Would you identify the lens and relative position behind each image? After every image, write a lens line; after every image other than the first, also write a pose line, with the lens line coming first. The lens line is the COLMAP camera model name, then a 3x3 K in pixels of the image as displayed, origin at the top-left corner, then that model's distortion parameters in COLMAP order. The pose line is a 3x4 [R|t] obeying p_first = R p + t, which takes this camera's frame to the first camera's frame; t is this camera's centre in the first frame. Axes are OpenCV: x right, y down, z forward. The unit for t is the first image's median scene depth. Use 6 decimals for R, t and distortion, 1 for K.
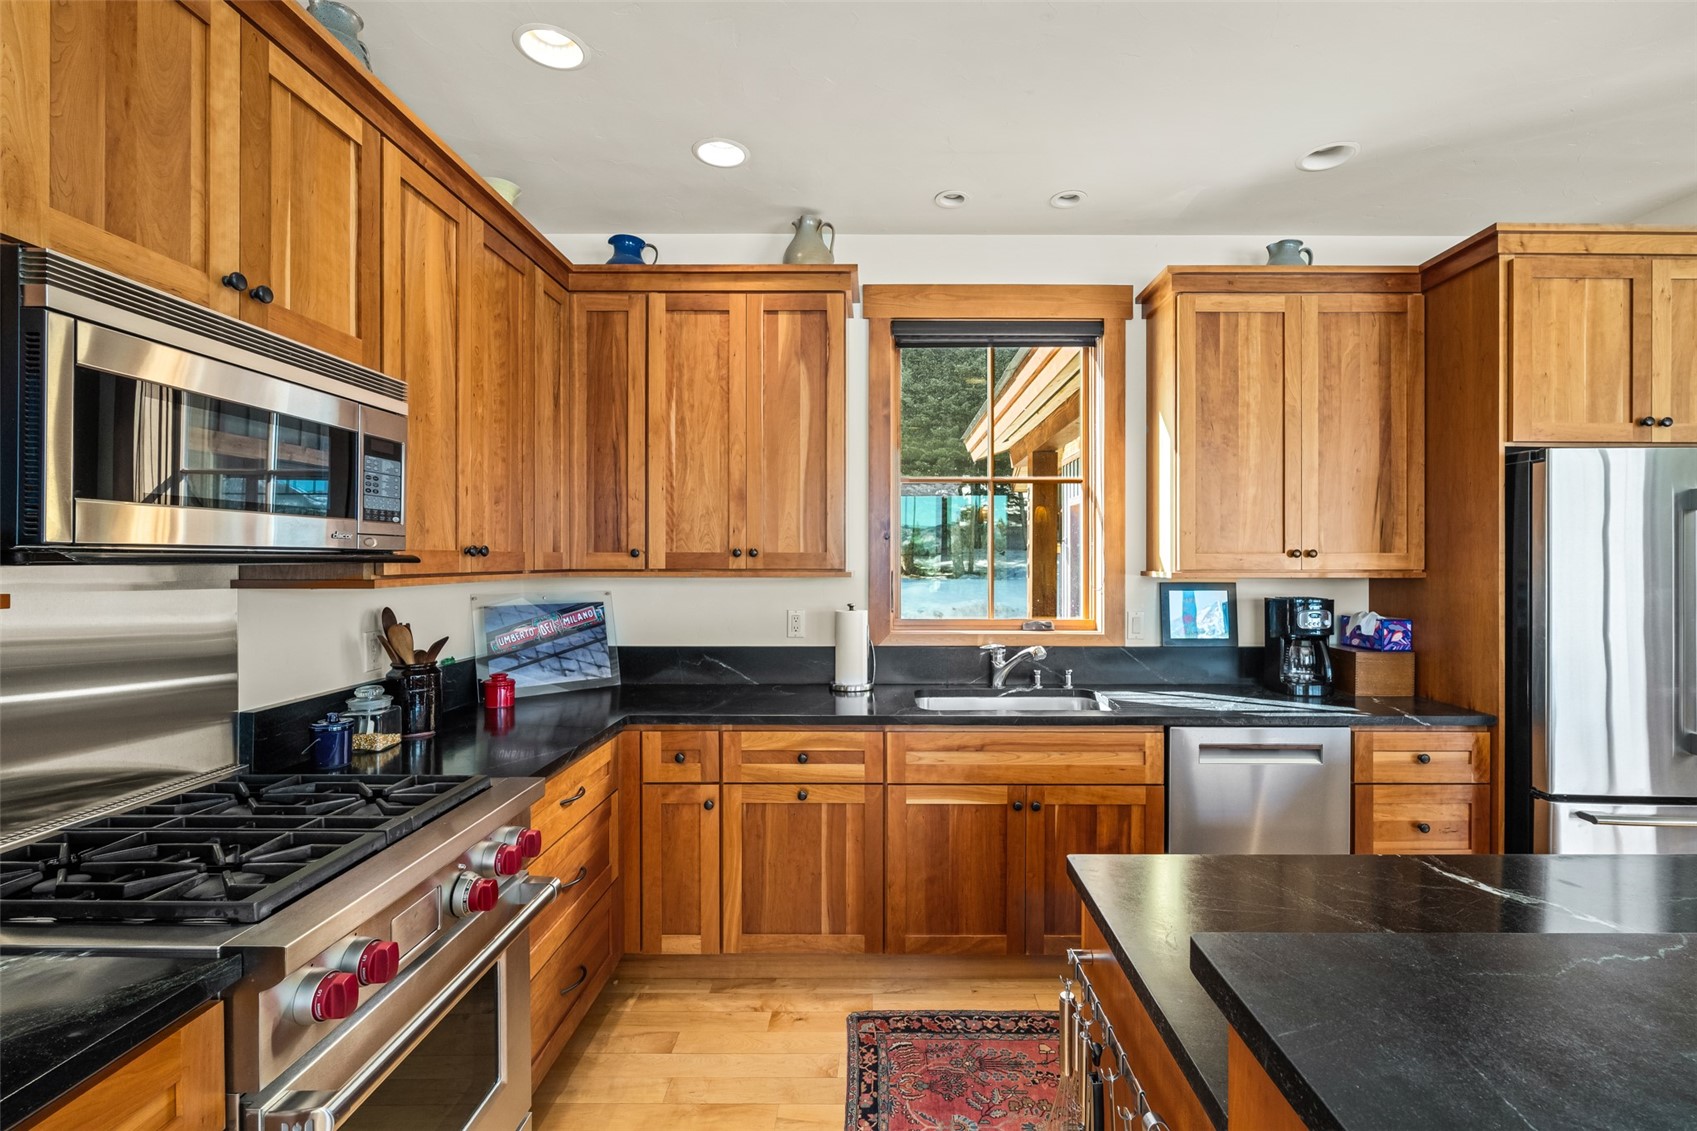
lens RADIAL K [[749.4, 0, 843.5], [0, 749.4, 560.2], [0, 0, 1]] dist [-0.000756, 0.000183]
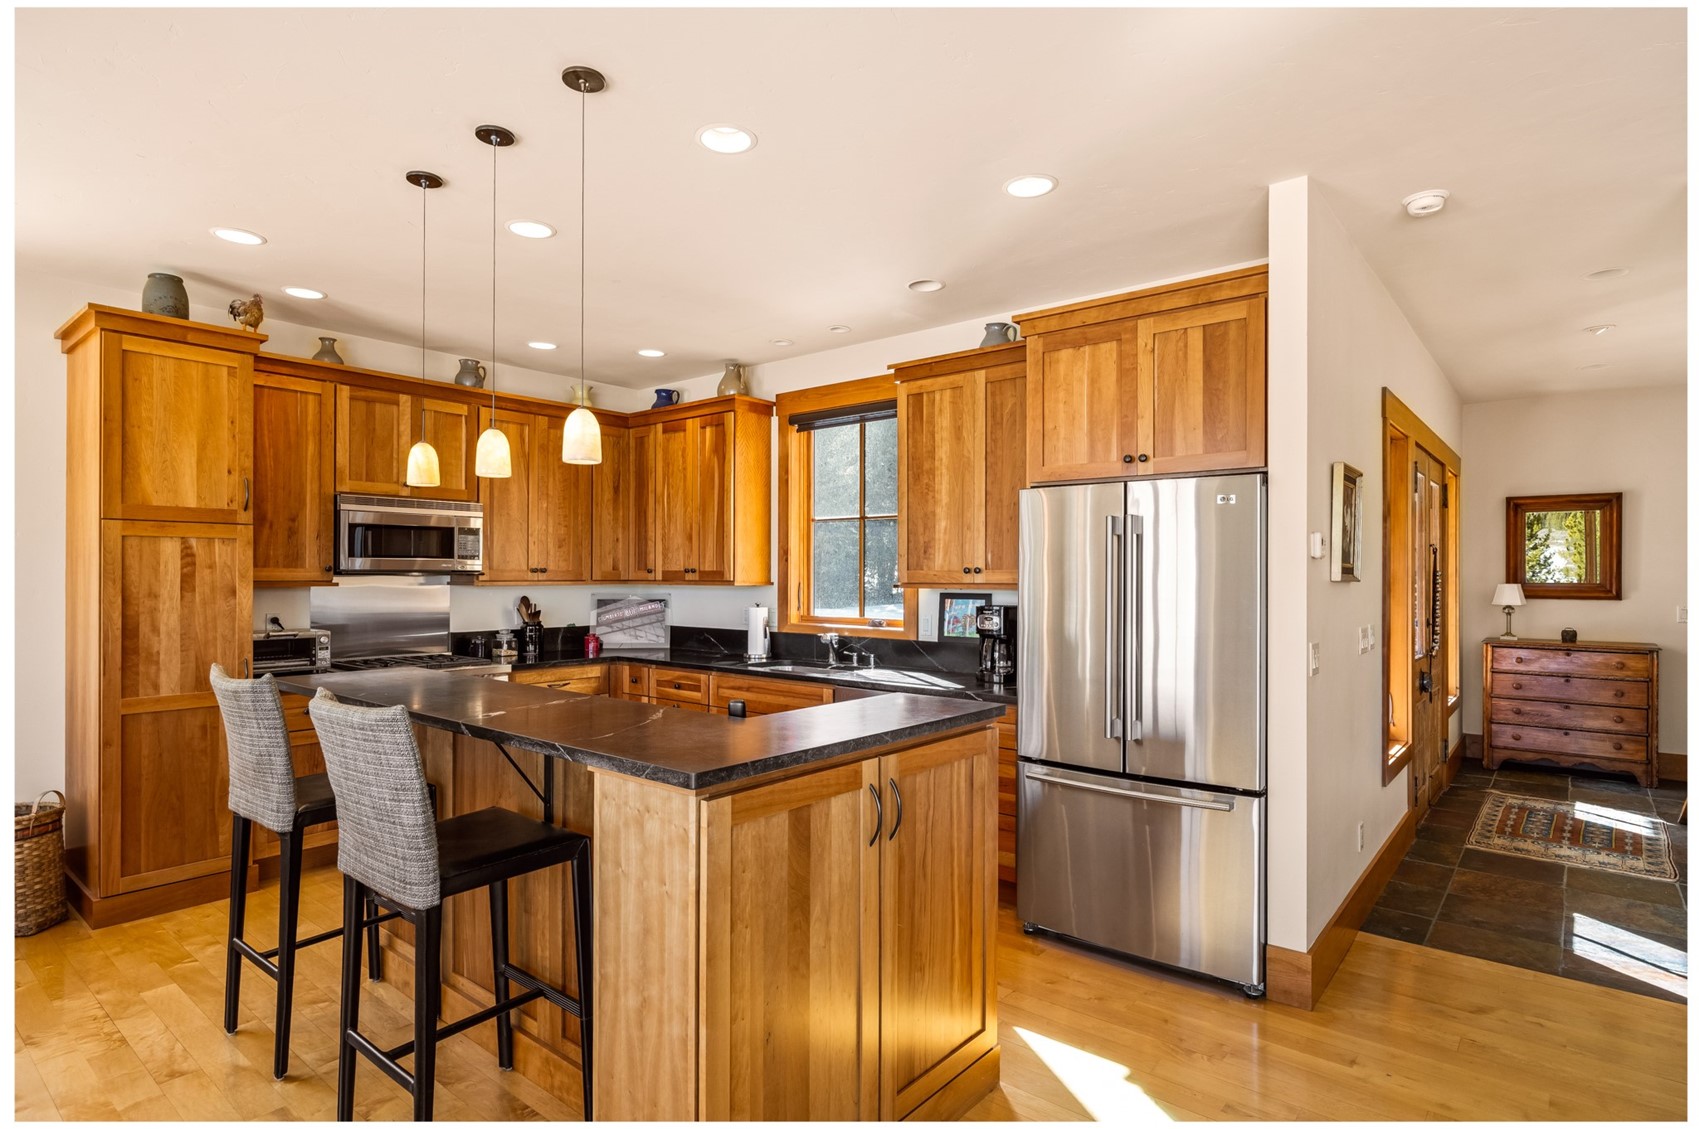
lens RADIAL K [[814.0, 0, 801.4], [0, 814.0, 573.3], [0, 0, 1]] dist [-0.000460, 0.000047]
pose [[0.772626, 0.000365, -0.634861, 1.407888], [-0.003195, 0.999989, -0.003314, 0.001553], [0.634853, 0.004589, 0.772619, -0.305924]]
